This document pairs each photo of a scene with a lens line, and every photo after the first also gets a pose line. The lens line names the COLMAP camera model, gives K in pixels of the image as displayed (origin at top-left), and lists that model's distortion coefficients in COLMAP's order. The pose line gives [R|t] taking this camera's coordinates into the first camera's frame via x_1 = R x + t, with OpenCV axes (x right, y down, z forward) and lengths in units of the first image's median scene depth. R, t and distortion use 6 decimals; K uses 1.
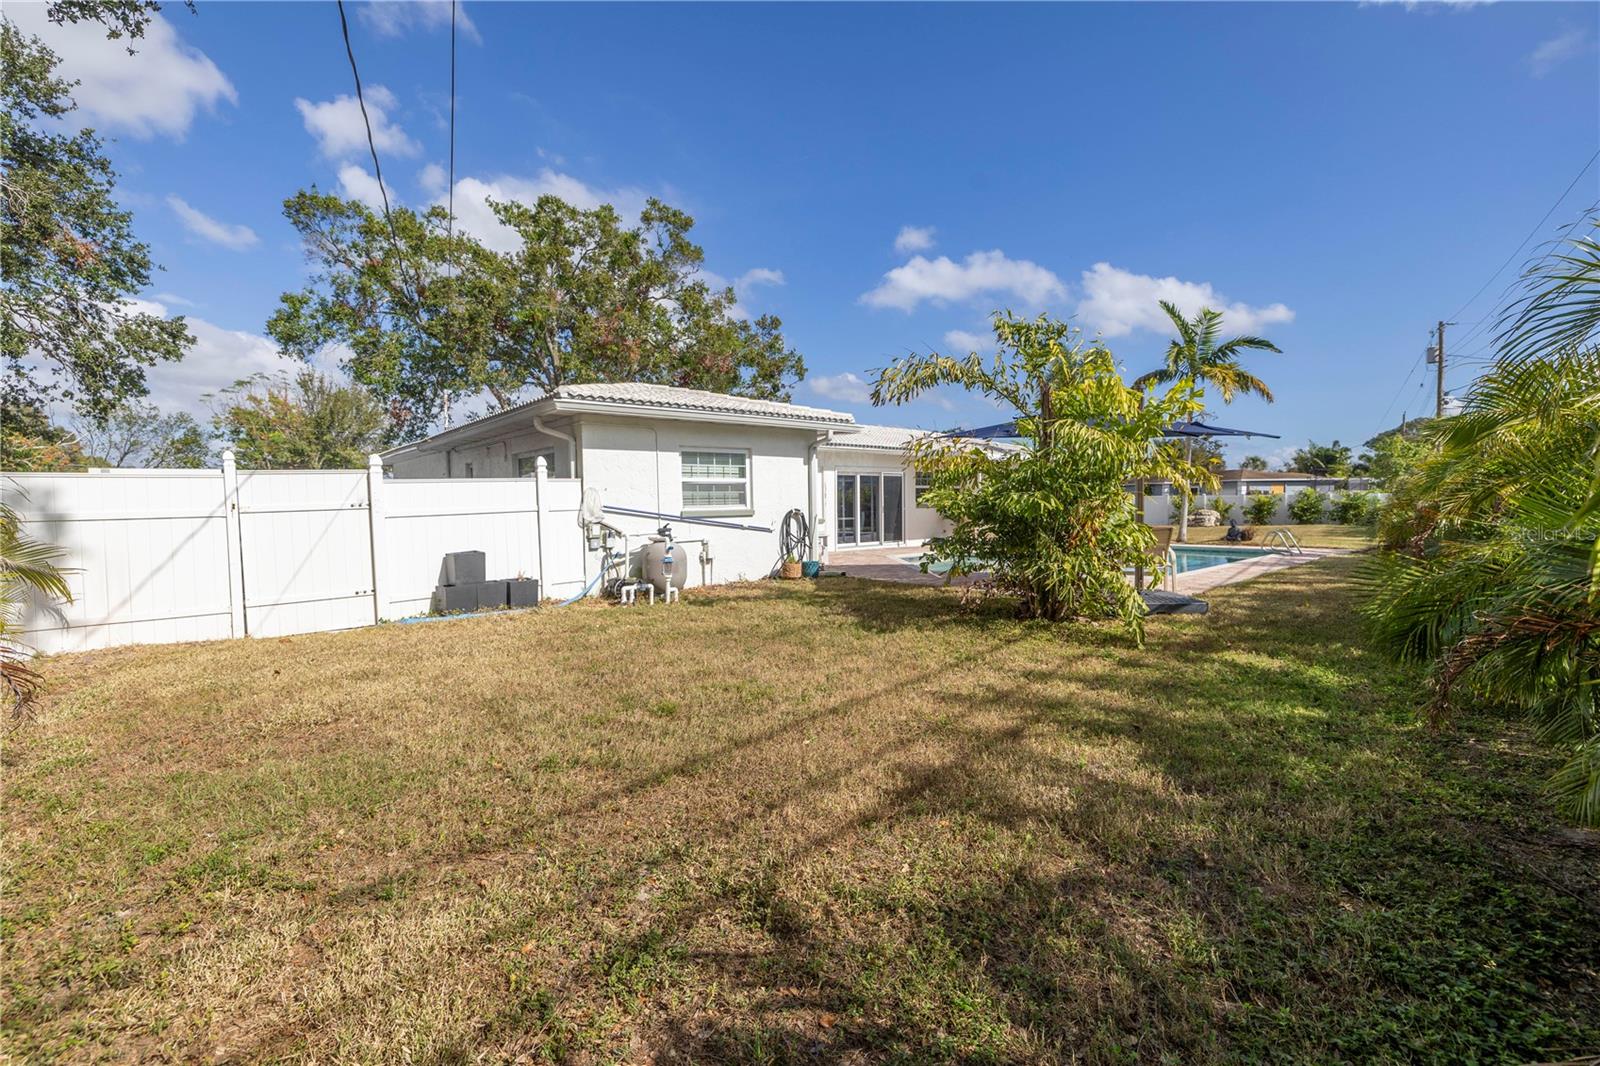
lens RADIAL K [[674.5, 0, 794.7], [0, 674.5, 526.8], [0, 0, 1]] dist [0.000199, -0.000266]
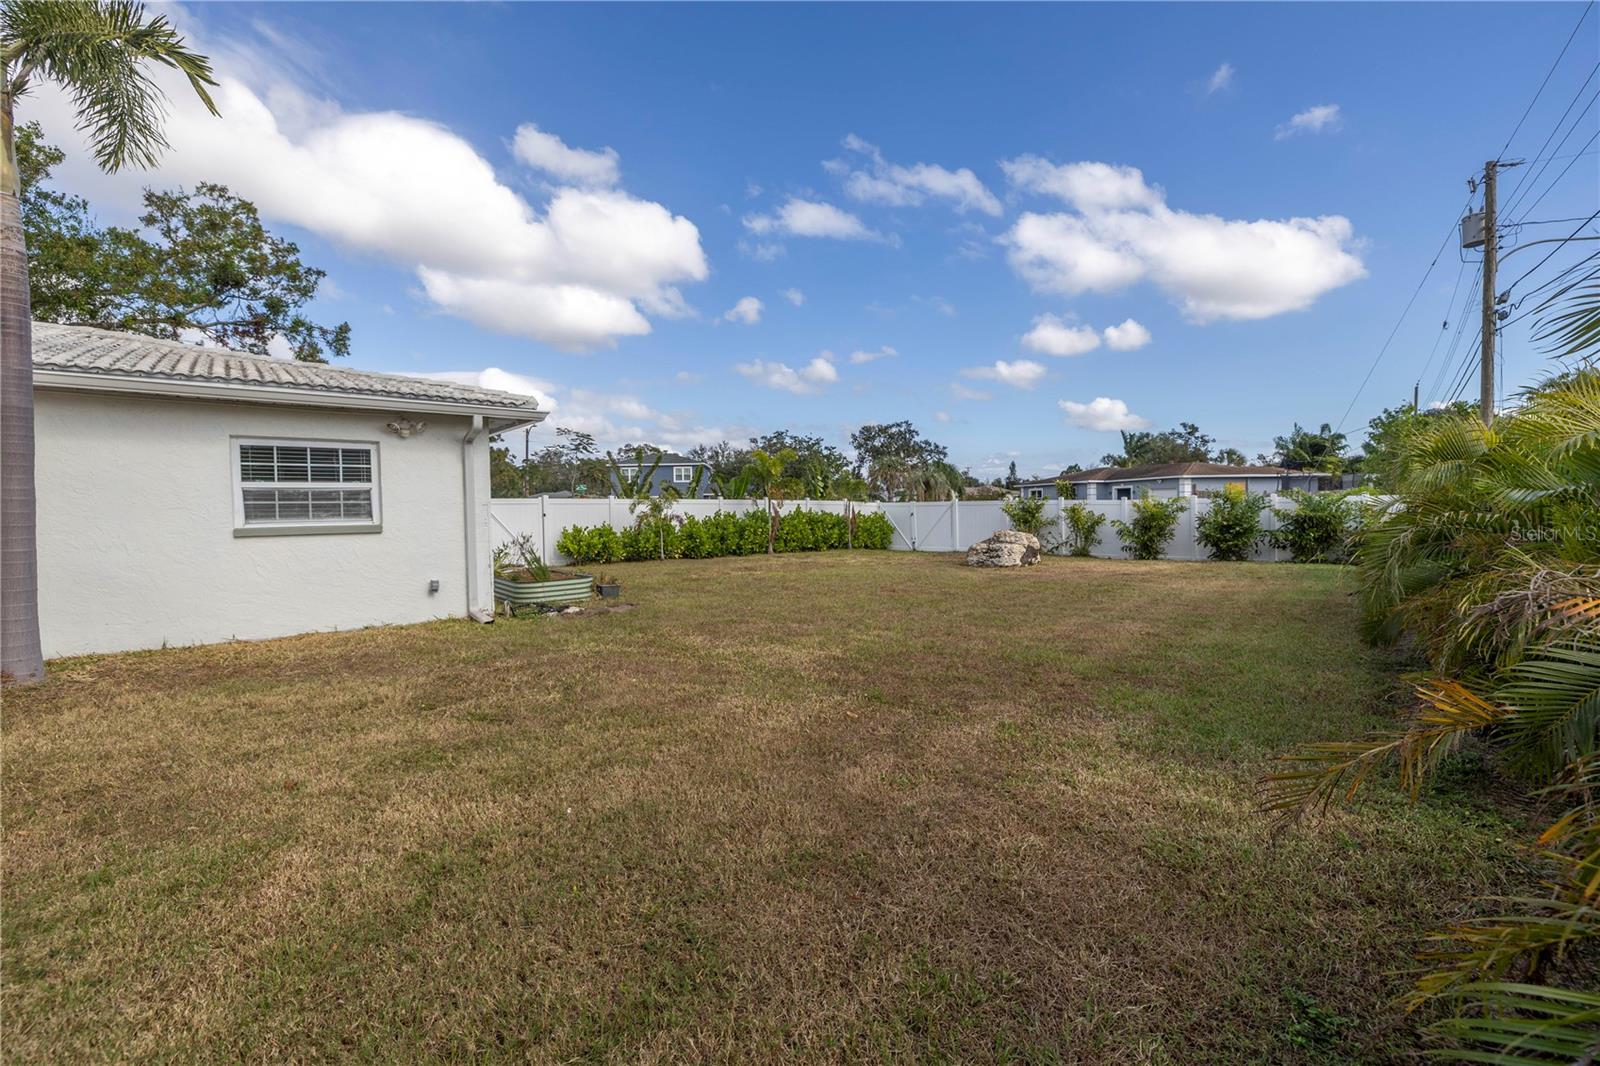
lens RADIAL K [[672.1, 0, 791.7], [0, 672.1, 524.9], [0, 0, 1]] dist [0.000846, -0.000839]
pose [[0.999893, -0.004273, -0.013987, 0.416303], [0.004164, 0.999961, -0.007811, -0.024069], [0.014020, 0.007752, 0.999872, 0.465250]]
